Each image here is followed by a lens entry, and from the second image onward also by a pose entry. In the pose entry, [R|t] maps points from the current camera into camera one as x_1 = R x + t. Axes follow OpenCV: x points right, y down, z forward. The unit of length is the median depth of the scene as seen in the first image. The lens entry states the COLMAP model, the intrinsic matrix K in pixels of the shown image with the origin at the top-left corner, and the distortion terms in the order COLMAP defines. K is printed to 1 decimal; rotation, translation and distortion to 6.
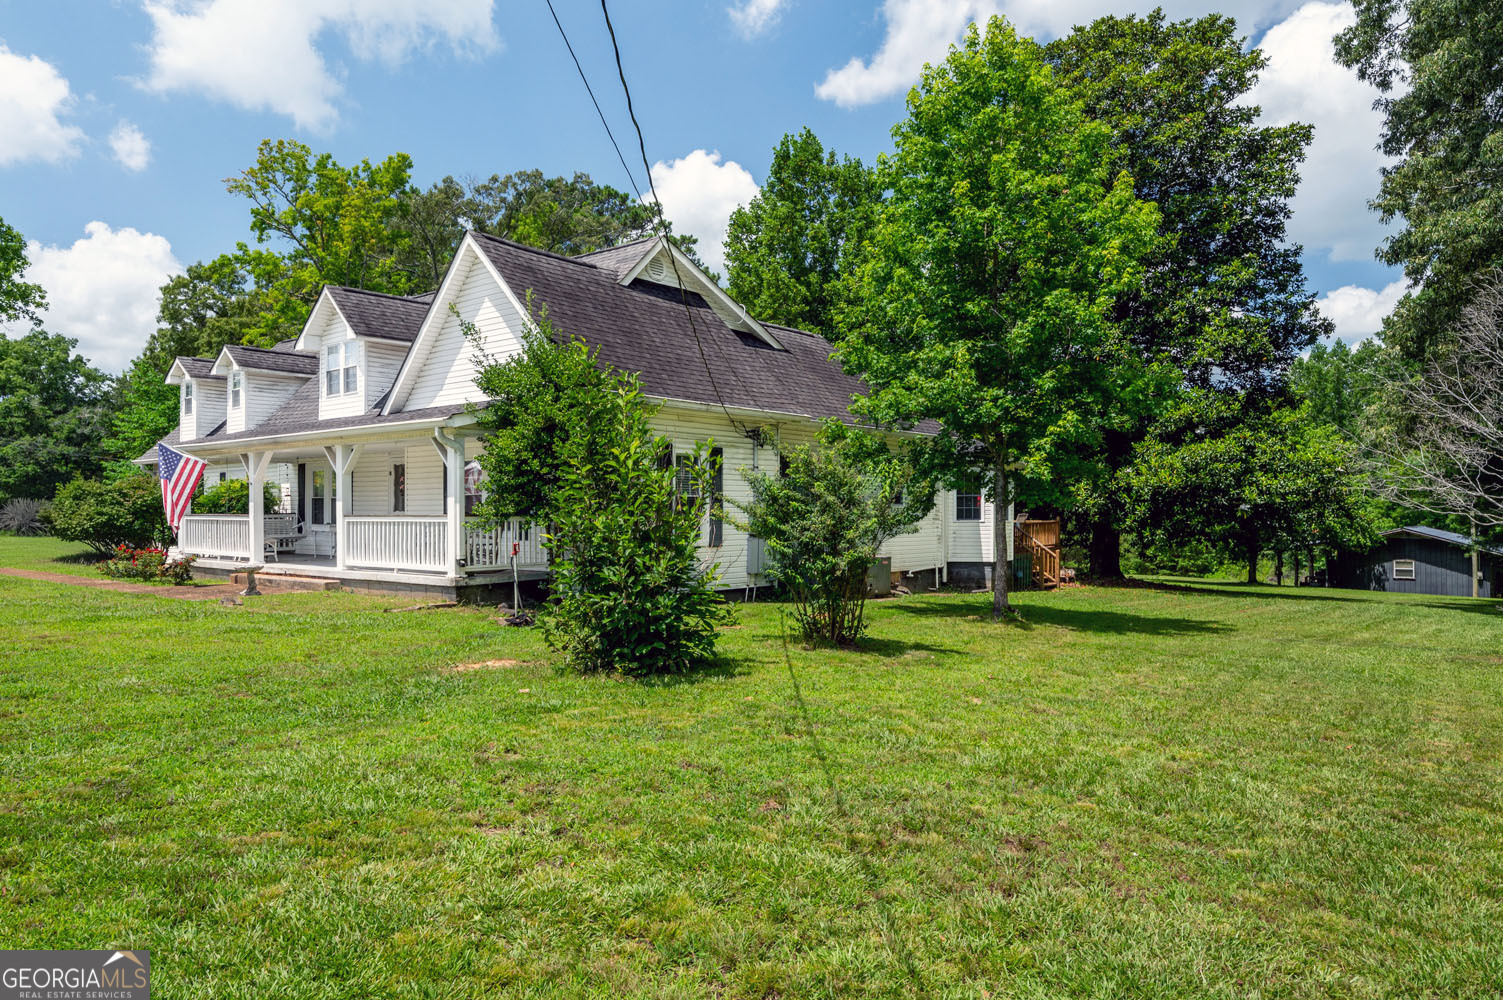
lens RADIAL K [[944.8, 0, 759.5], [0, 944.8, 494.3], [0, 0, 1]] dist [0.004921, 0.003437]
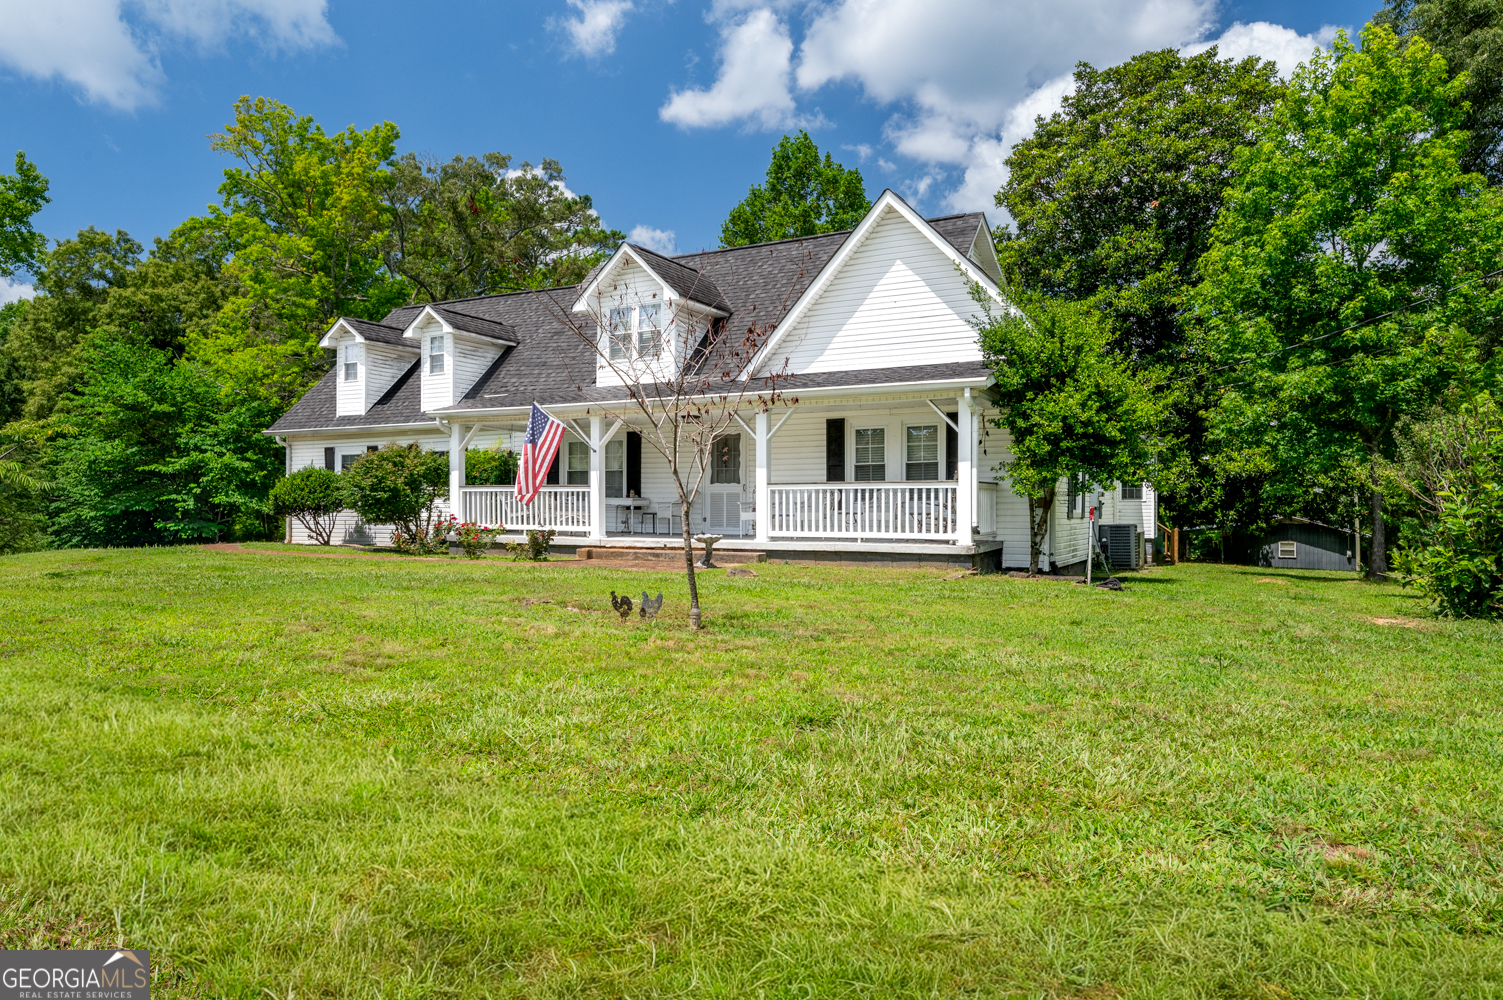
lens RADIAL K [[892.2, 0, 750.8], [0, 892.2, 496.2], [0, 0, 1]] dist [-0.004500, 0.001725]
pose [[0.981484, 0.004403, 0.191496, -0.198258], [-0.005958, 0.999954, 0.007544, 0.008998], [-0.191454, -0.008545, 0.981464, 0.042728]]
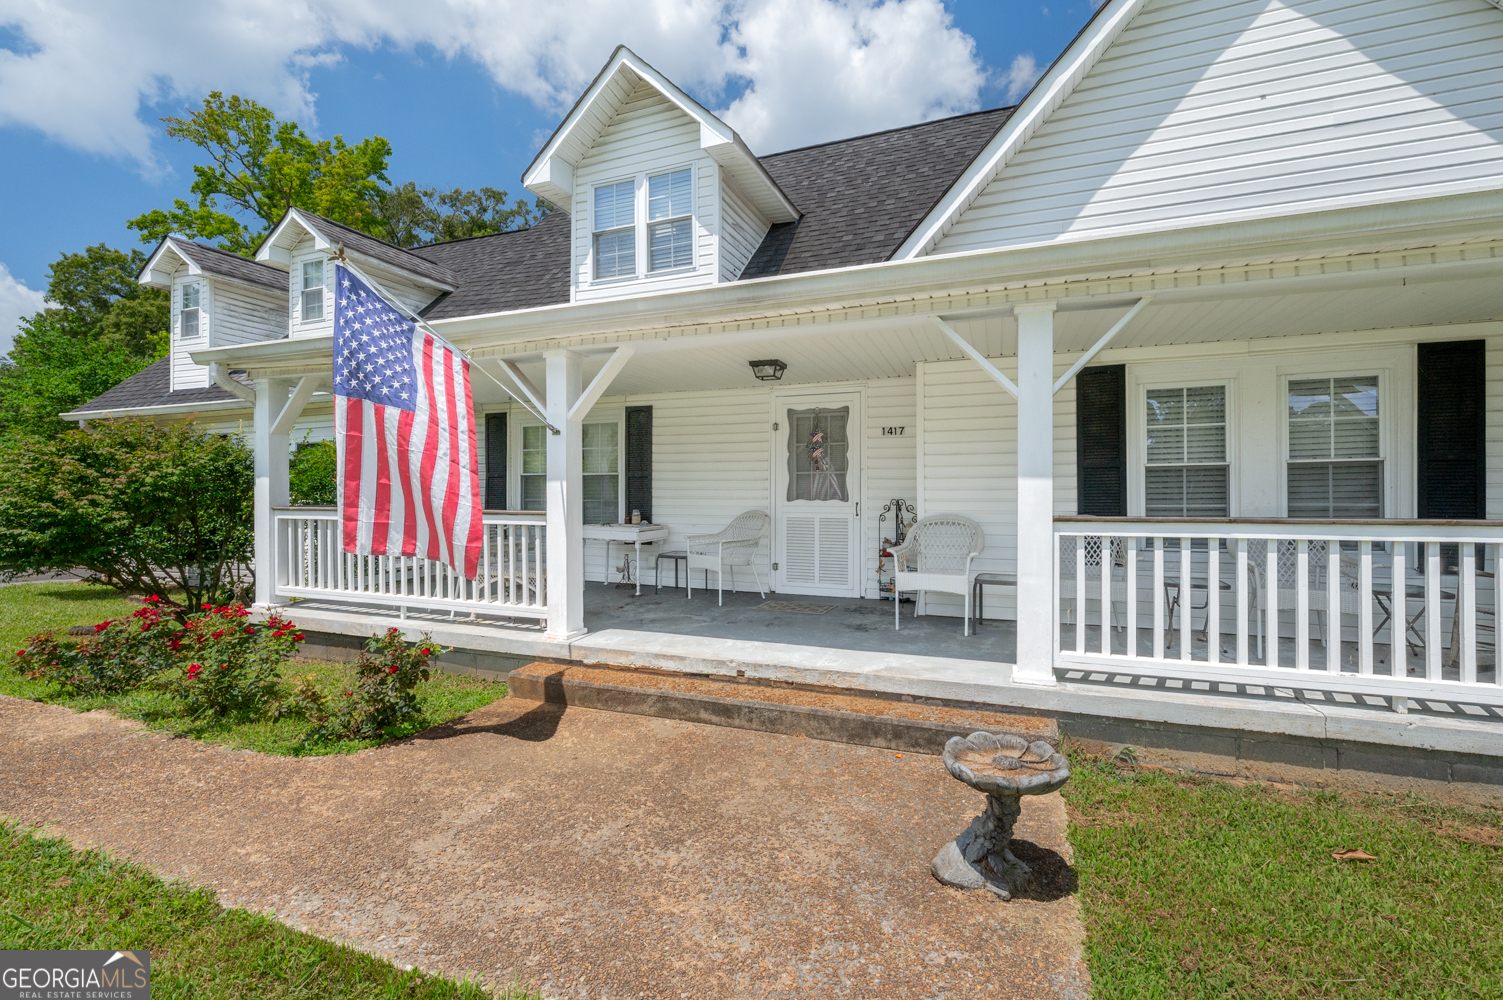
lens RADIAL K [[610.1, 0, 774.7], [0, 610.1, 484.5], [0, 0, 1]] dist [0.006482, -0.000903]
pose [[0.950167, 0.003444, 0.311721, -0.189507], [-0.004343, 0.999988, 0.002190, 0.003380], [-0.311710, -0.003434, 0.950171, 0.262467]]
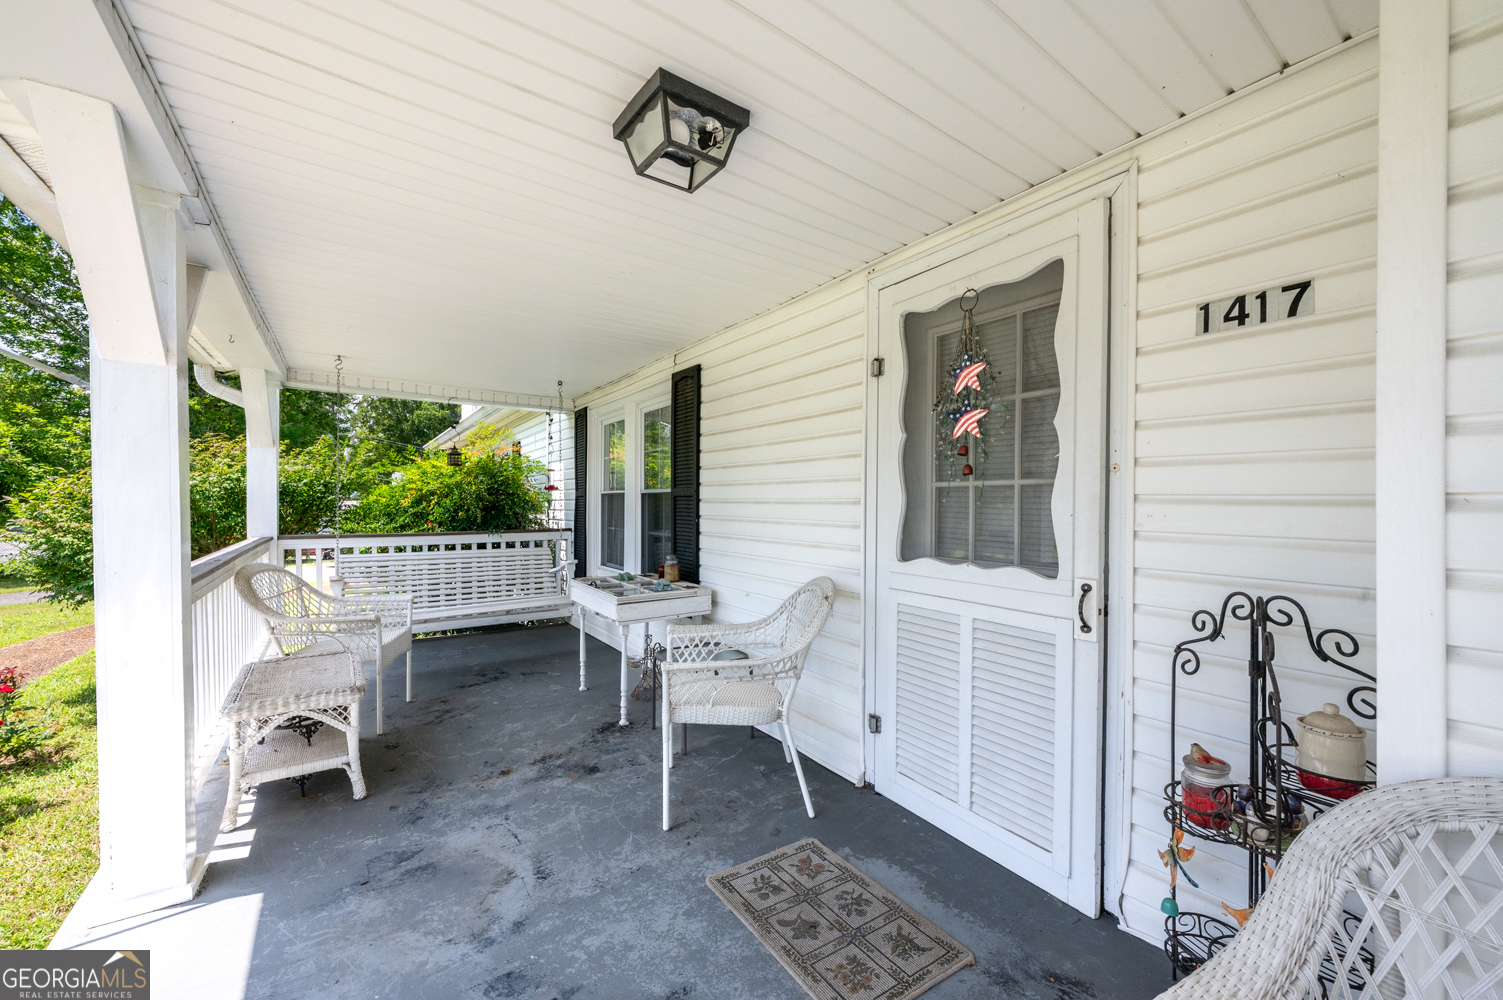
lens RADIAL K [[610.1, 0, 751.5], [0, 610.1, 507.4], [0, 0, 1]] dist [0.006482, -0.000903]
pose [[0.964080, 0.007815, -0.265499, -0.146299], [-0.003903, 0.999876, 0.015256, 0.002311], [0.265585, -0.013671, 0.963990, 0.332572]]
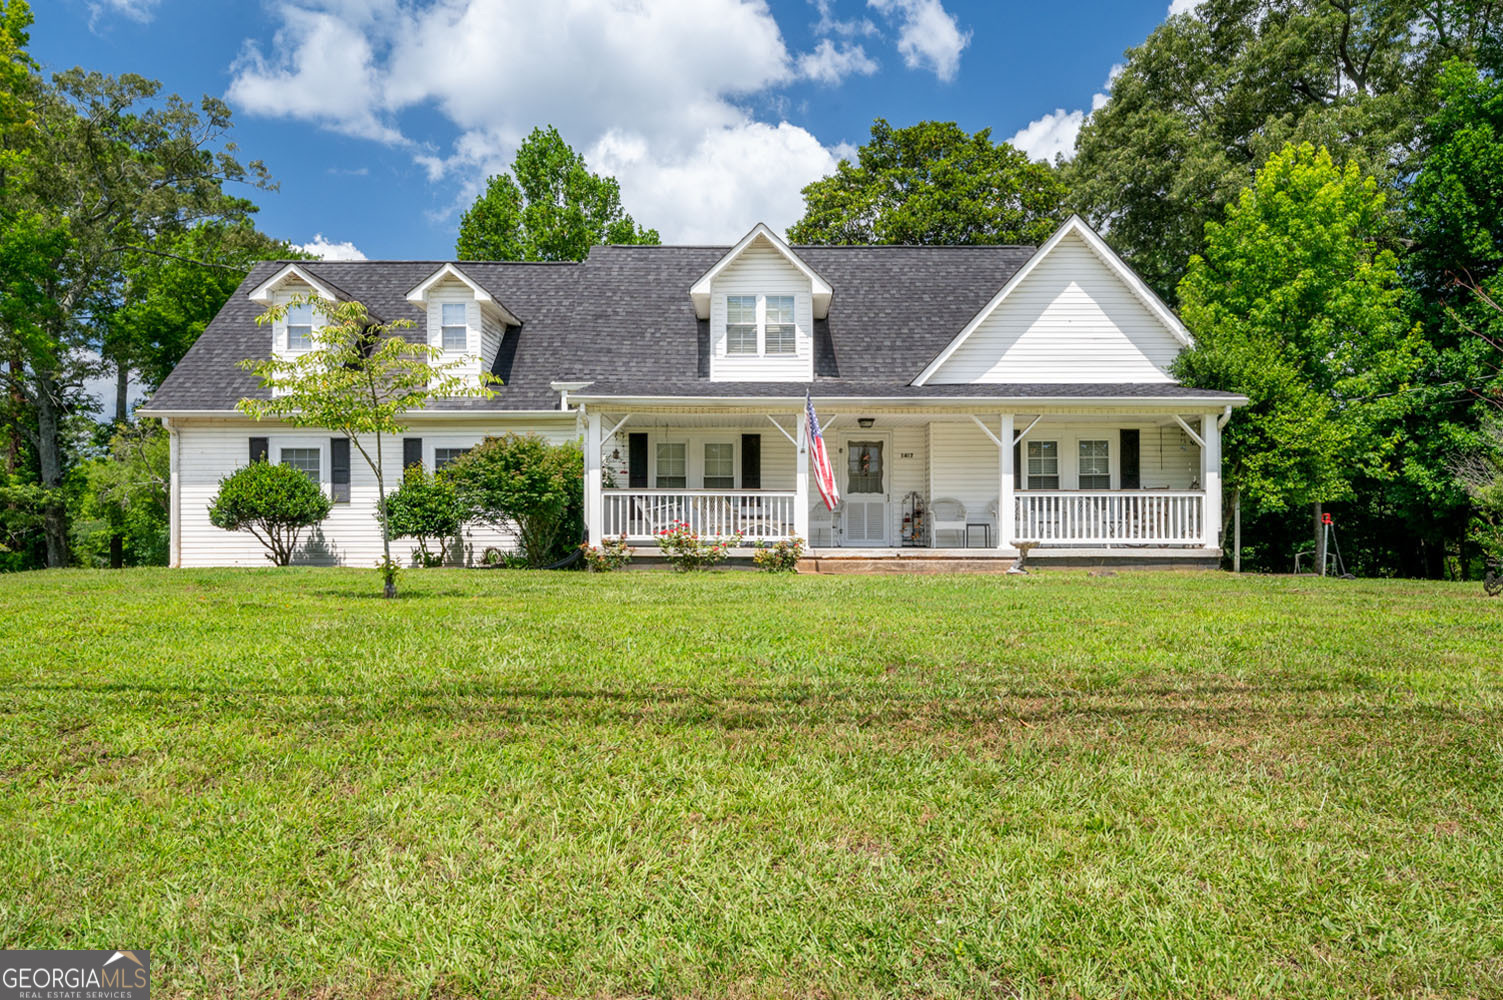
lens RADIAL K [[892.2, 0, 755.0], [0, 892.2, 509.1], [0, 0, 1]] dist [-0.004500, 0.001725]
pose [[0.780832, 0.009783, 0.624664, -0.376808], [-0.009873, 0.999946, -0.003320, 0.014450], [-0.624663, -0.003575, 0.780886, 0.149366]]
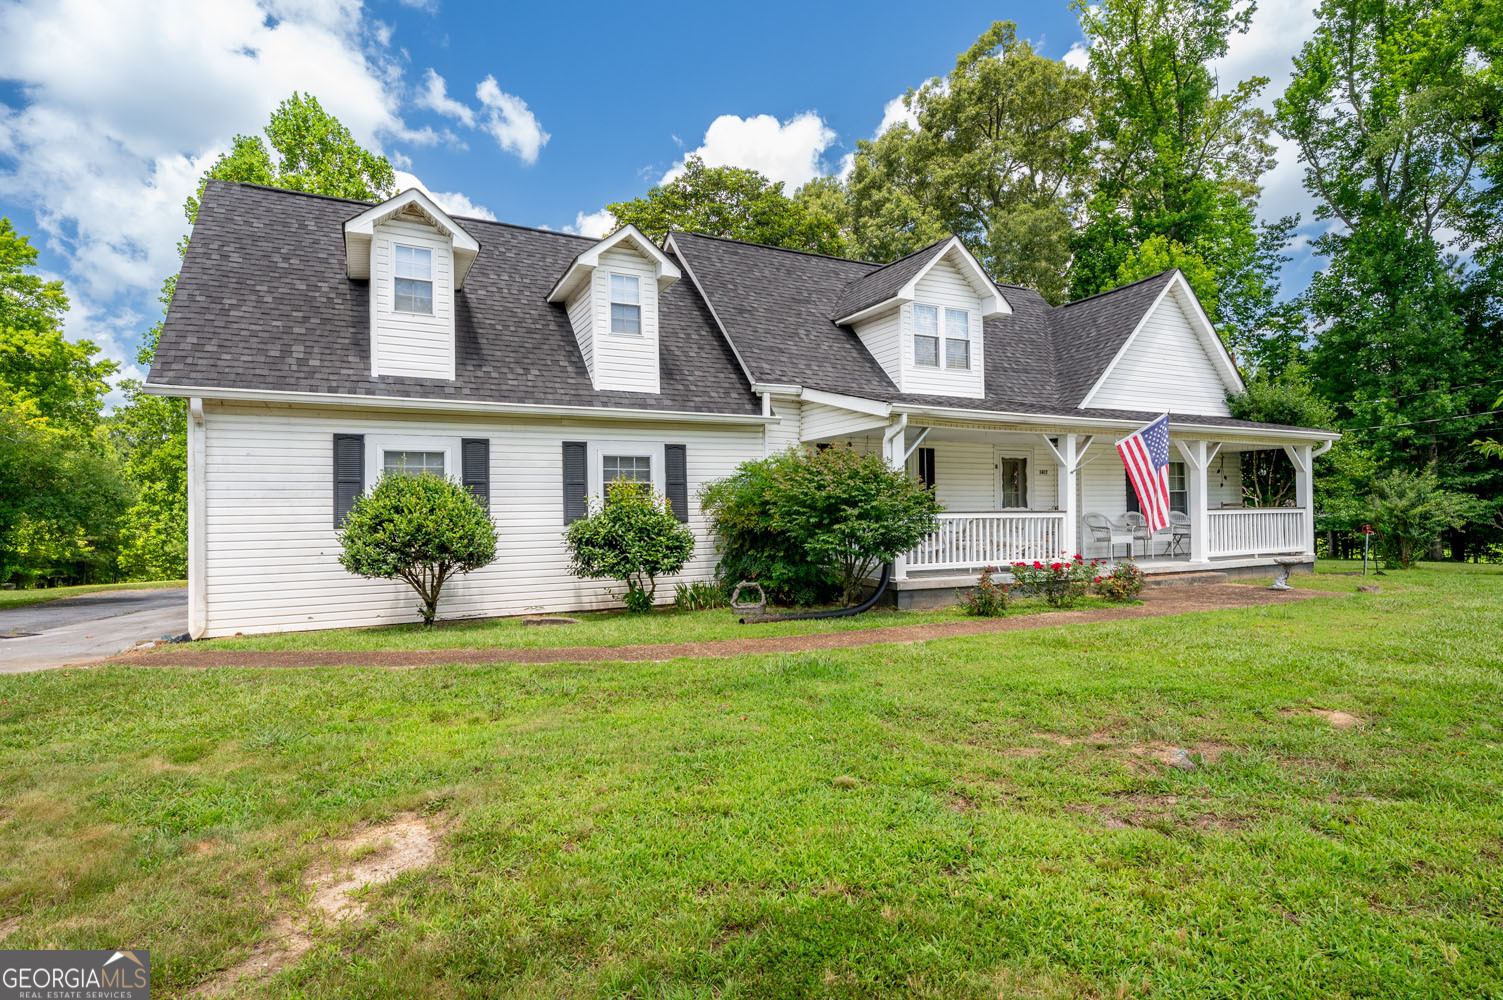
lens RADIAL K [[762.9, 0, 756.4], [0, 762.9, 507.4], [0, 0, 1]] dist [0.000419, 0.004762]
pose [[0.425360, 0.007025, 0.904997, -0.444344], [-0.001950, 0.999975, -0.006846, 0.008451], [-0.905022, 0.001148, 0.425363, 0.343996]]
